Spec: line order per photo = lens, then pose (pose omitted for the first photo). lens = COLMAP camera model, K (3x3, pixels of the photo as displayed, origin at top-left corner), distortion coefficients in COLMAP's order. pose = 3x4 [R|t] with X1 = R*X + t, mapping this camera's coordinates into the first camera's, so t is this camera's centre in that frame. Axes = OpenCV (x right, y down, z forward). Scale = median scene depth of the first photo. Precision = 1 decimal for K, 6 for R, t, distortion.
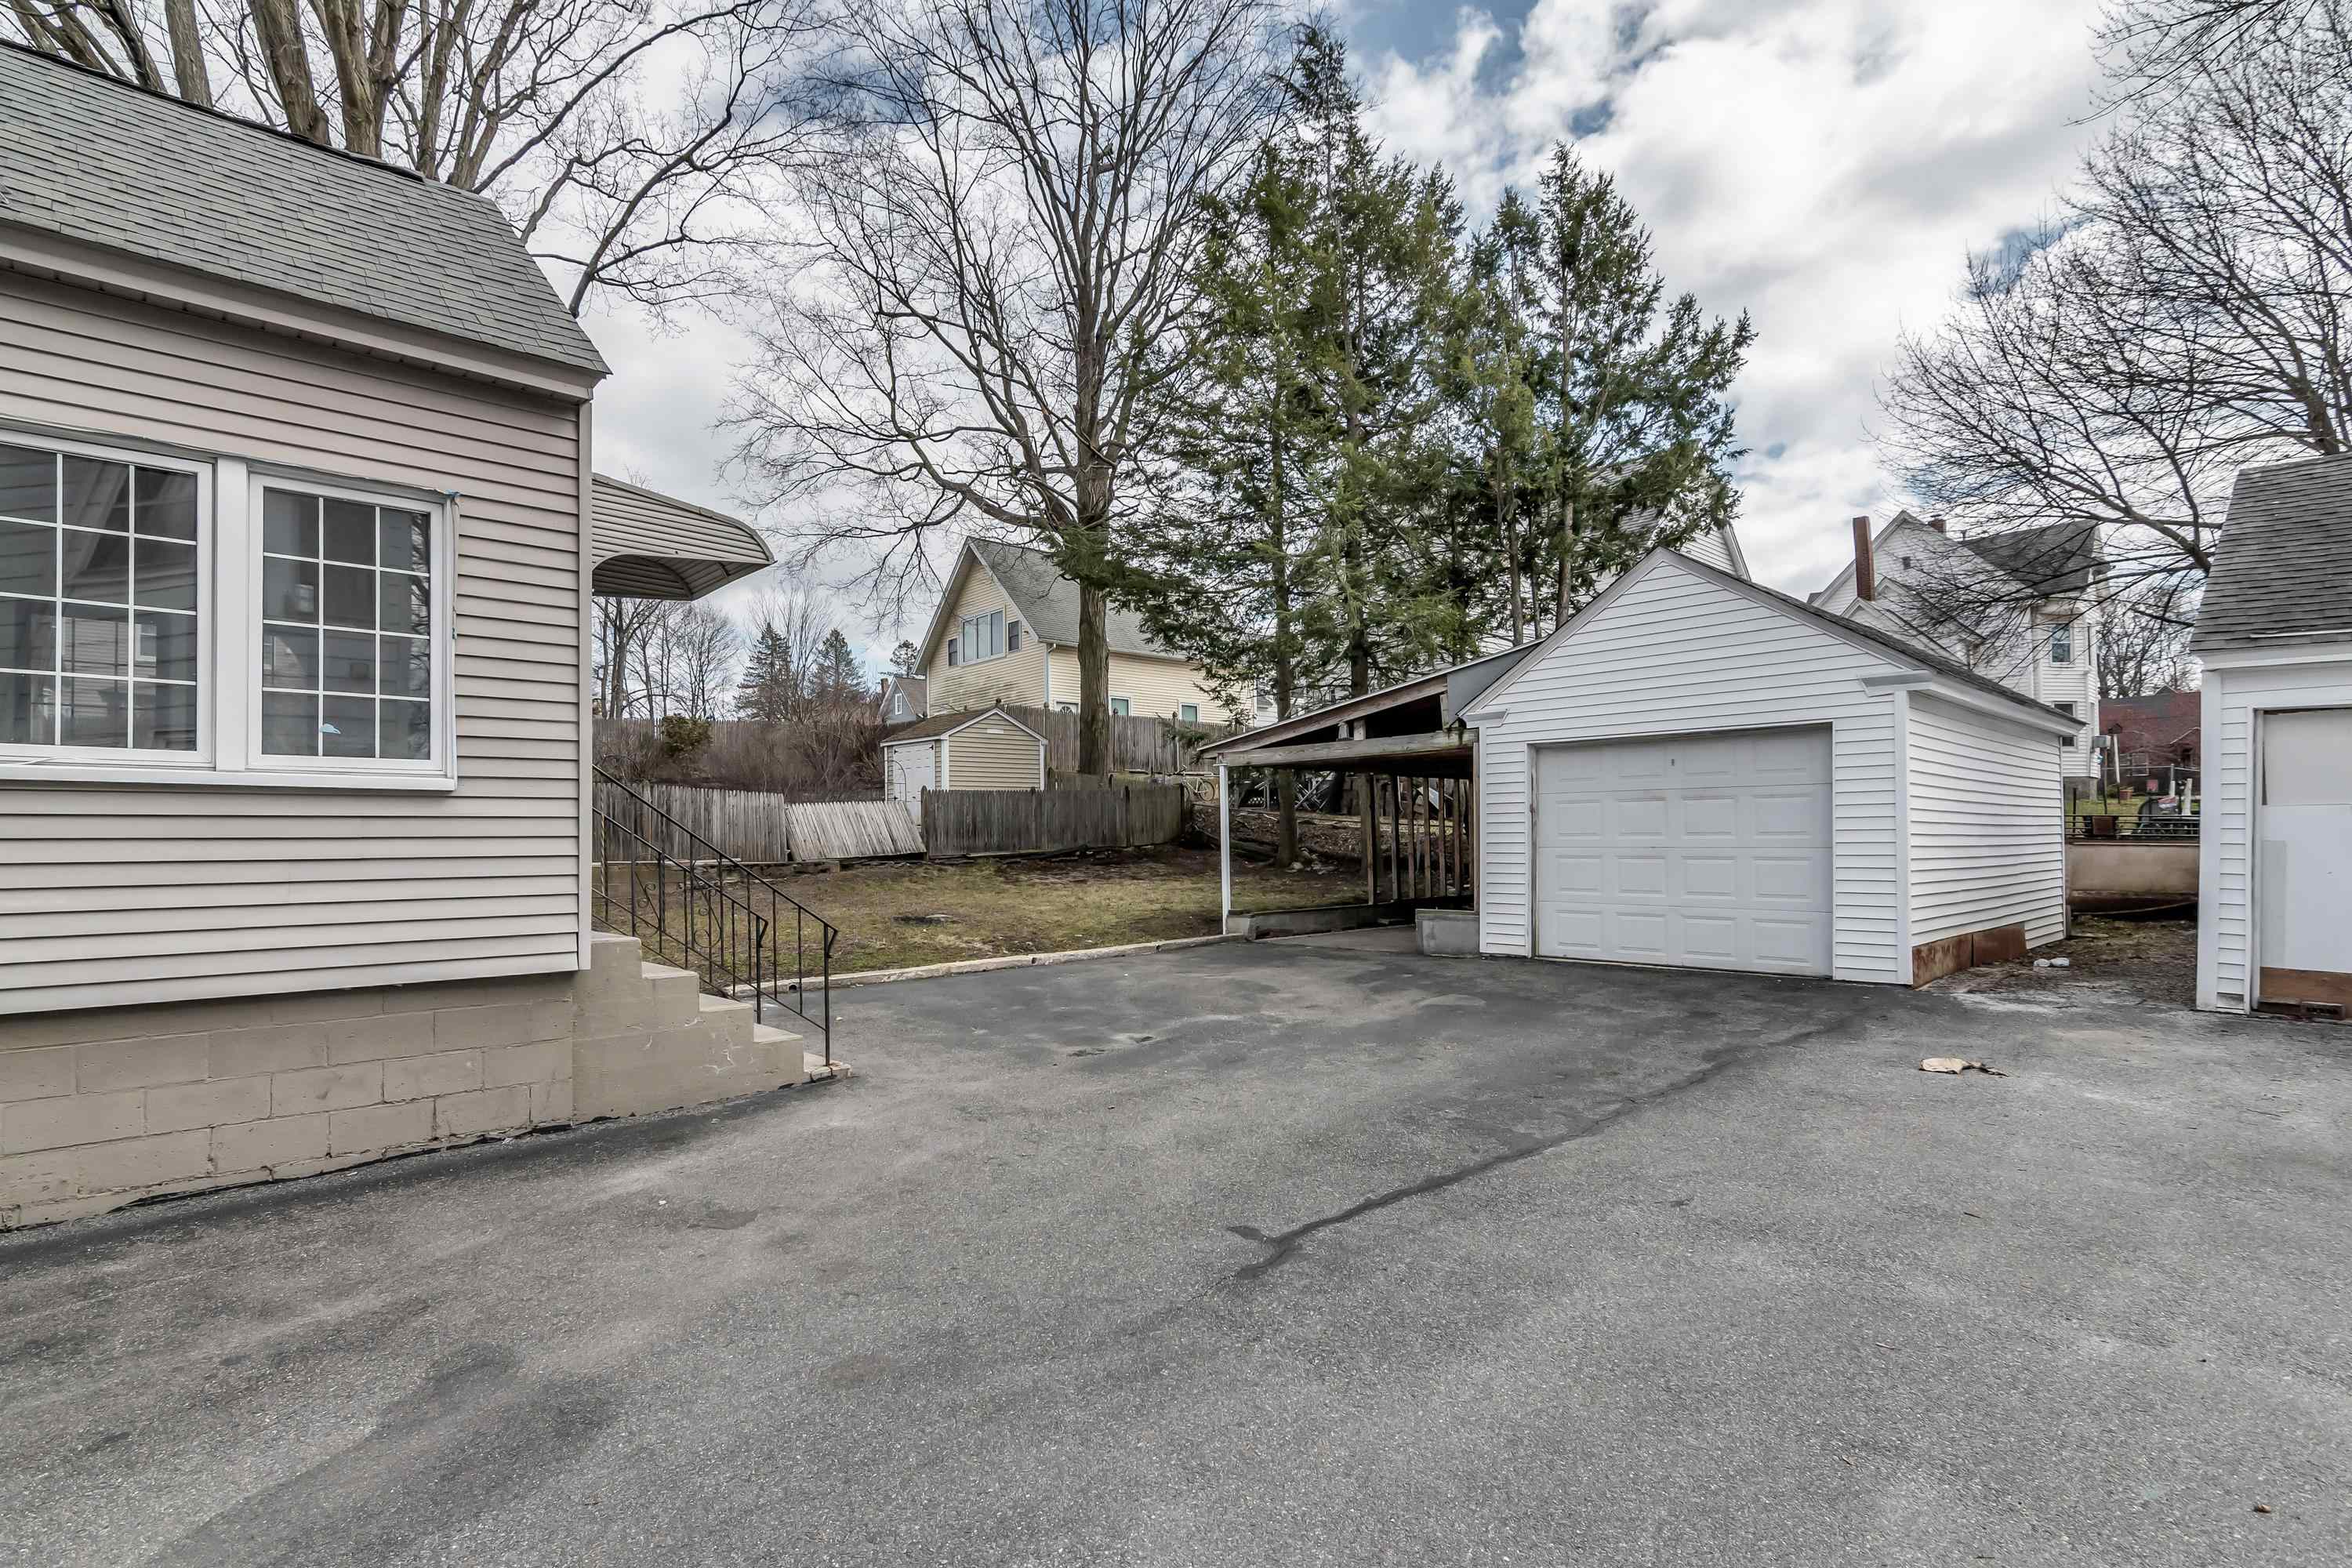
lens RADIAL K [[1185.7, 0, 1207.1], [0, 1185.7, 796.3], [0, 0, 1]] dist [0.001477, 0.001000]
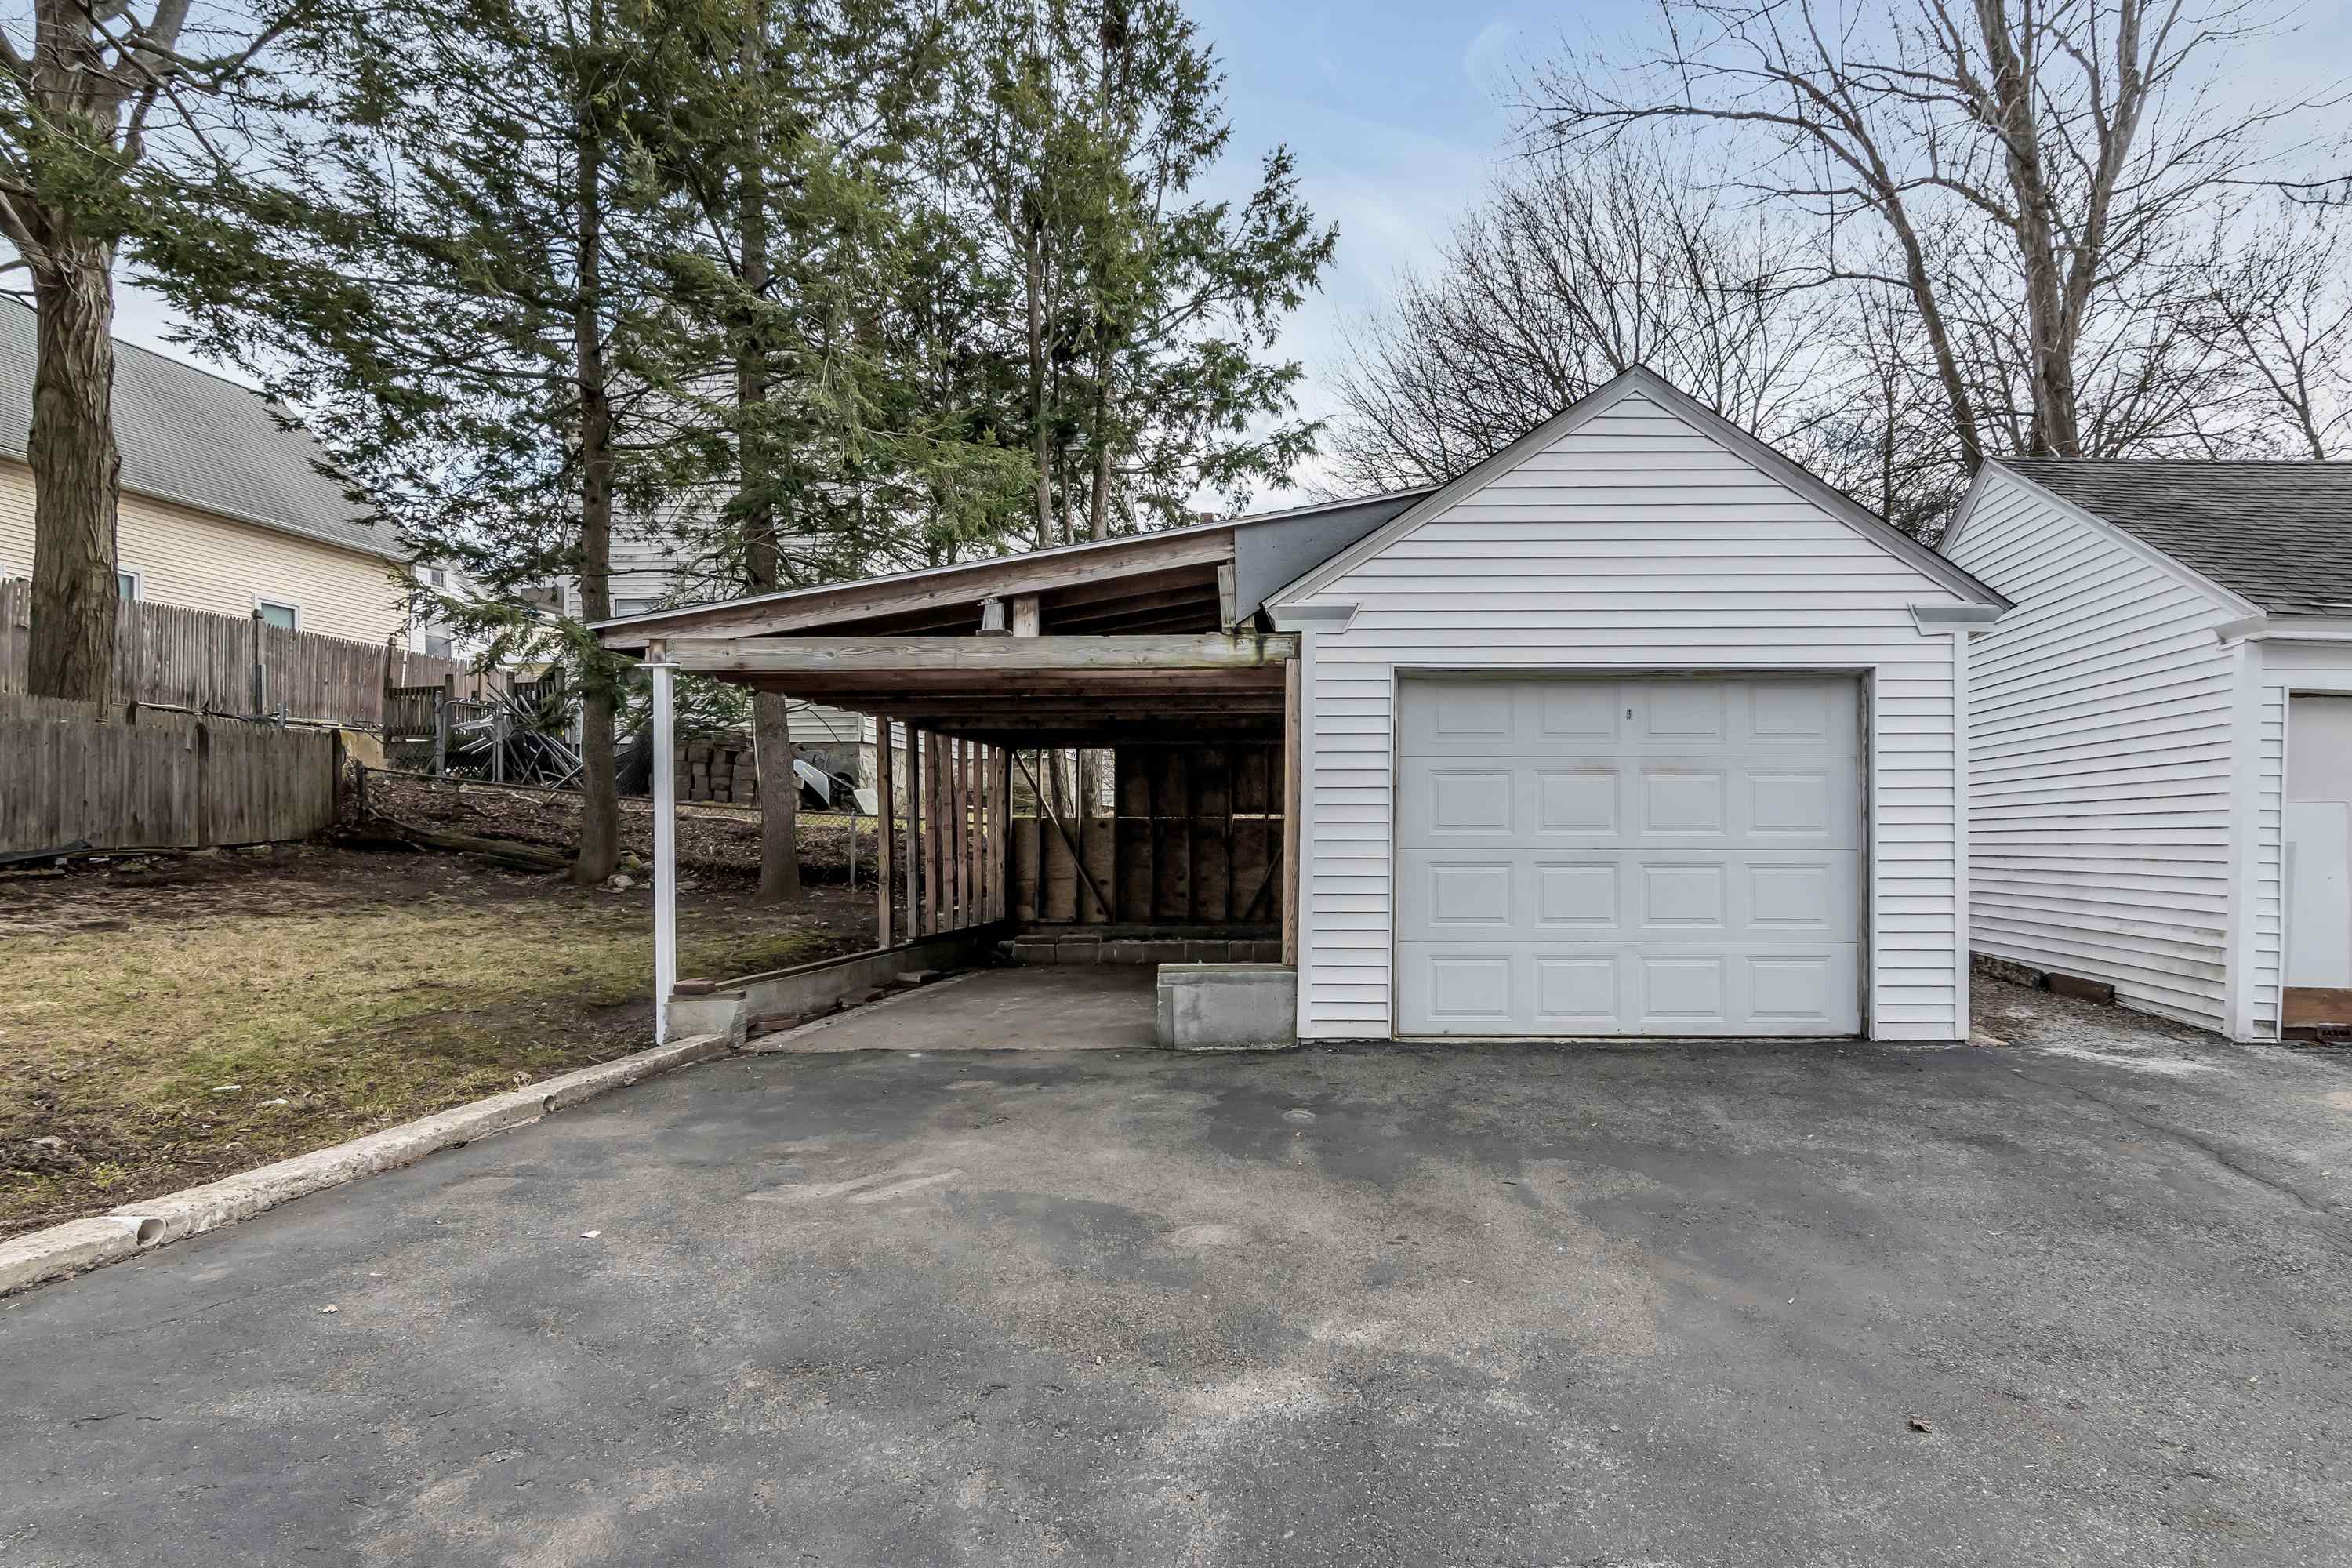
lens RADIAL K [[1081.5, 0, 1176.9], [0, 1081.5, 836.2], [0, 0, 1]] dist [-0.000836, 0.000247]
pose [[0.709338, 0.011730, 0.704771, -0.165529], [-0.031624, 0.999384, 0.015195, 0.031469], [-0.704159, -0.033066, 0.709272, 0.680490]]
